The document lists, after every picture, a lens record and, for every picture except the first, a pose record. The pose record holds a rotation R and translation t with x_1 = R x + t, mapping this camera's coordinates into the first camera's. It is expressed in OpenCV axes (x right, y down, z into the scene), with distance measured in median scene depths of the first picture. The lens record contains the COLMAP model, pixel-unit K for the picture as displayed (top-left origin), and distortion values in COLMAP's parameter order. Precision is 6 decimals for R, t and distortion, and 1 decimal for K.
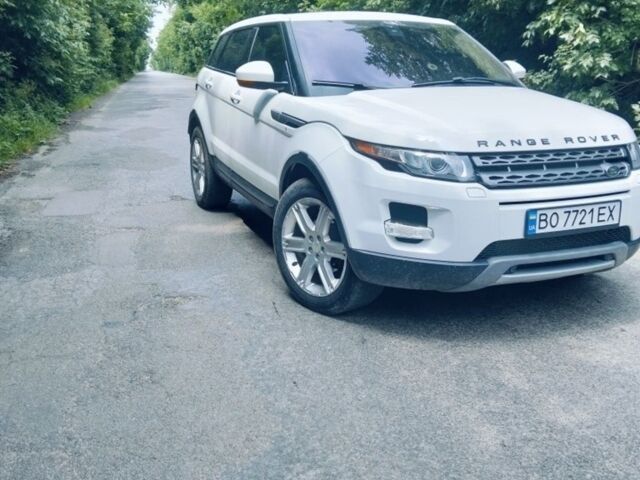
lens RADIAL K [[645.6, 0, 318.3], [0, 645.6, 250.8], [0, 0, 1]] dist [0.120615, -0.256662]
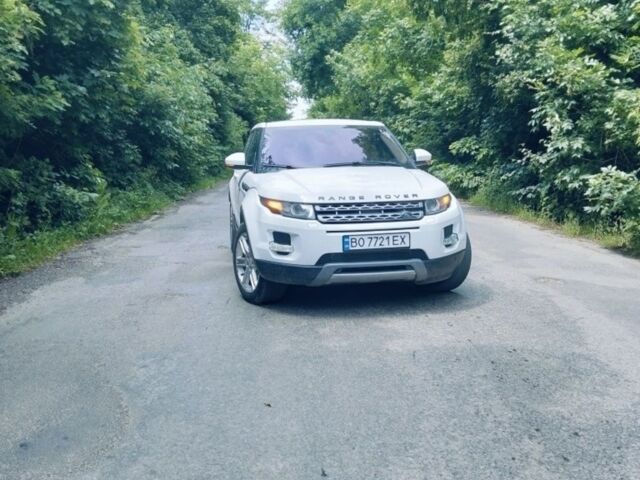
lens RADIAL K [[645.6, 0, 318.3], [0, 645.6, 250.8], [0, 0, 1]] dist [0.120615, -0.256662]
pose [[0.978088, 0.013592, -0.207748, 0.567333], [-0.038554, 0.992432, -0.116583, 0.167388], [0.204591, 0.122038, 0.971210, -0.631714]]
